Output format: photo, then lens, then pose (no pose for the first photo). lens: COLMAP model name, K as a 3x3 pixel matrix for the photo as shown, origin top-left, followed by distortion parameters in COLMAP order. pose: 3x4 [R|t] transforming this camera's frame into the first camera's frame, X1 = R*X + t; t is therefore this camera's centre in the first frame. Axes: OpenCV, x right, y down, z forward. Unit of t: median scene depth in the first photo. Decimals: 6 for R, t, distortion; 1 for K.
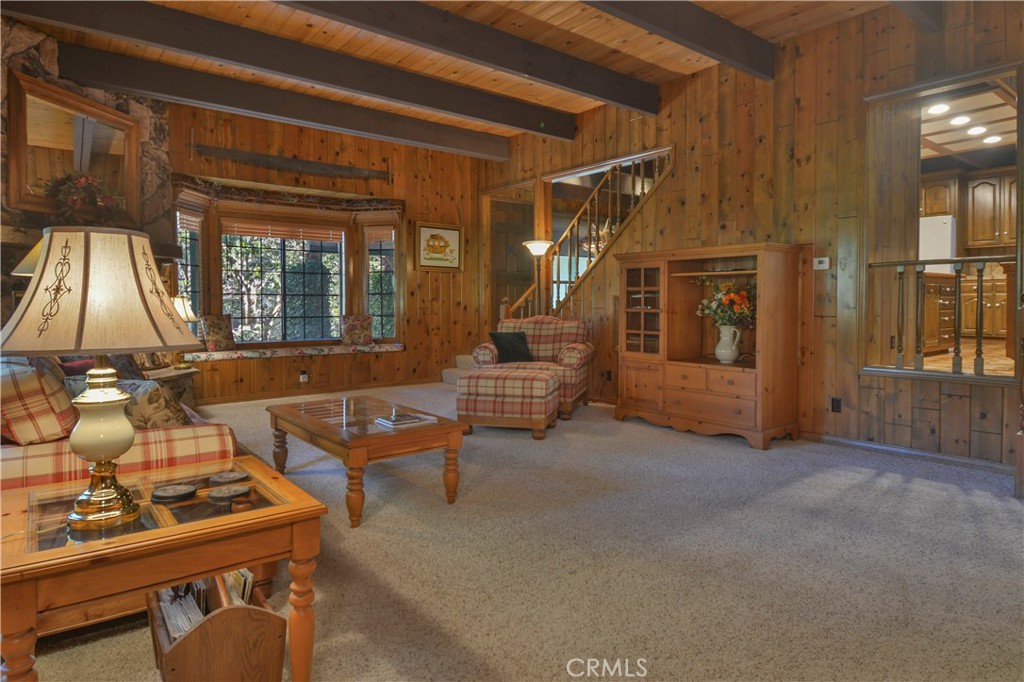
lens RADIAL K [[592.3, 0, 521.2], [0, 592.3, 307.5], [0, 0, 1]] dist [0.040681, -0.049813]
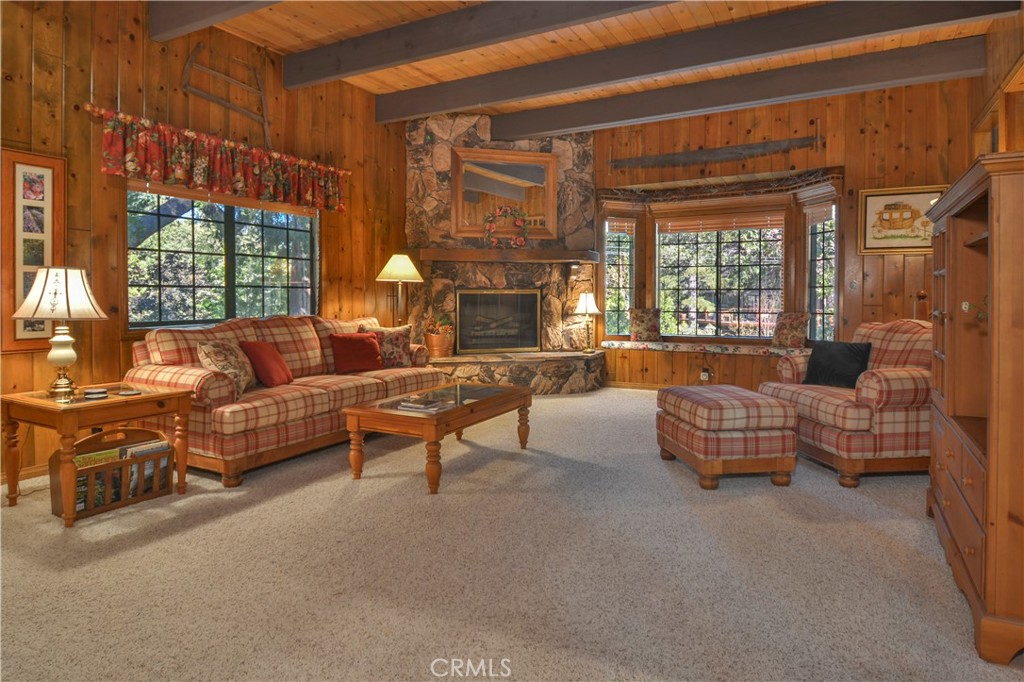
lens RADIAL K [[605.5, 0, 513.9], [0, 605.5, 298.2], [0, 0, 1]] dist [-0.006199, -0.003149]
pose [[0.380739, 0.002610, -0.924679, 0.426189], [-0.008324, 0.999965, -0.000605, -0.003917], [0.924645, 0.007927, 0.380748, 0.348402]]
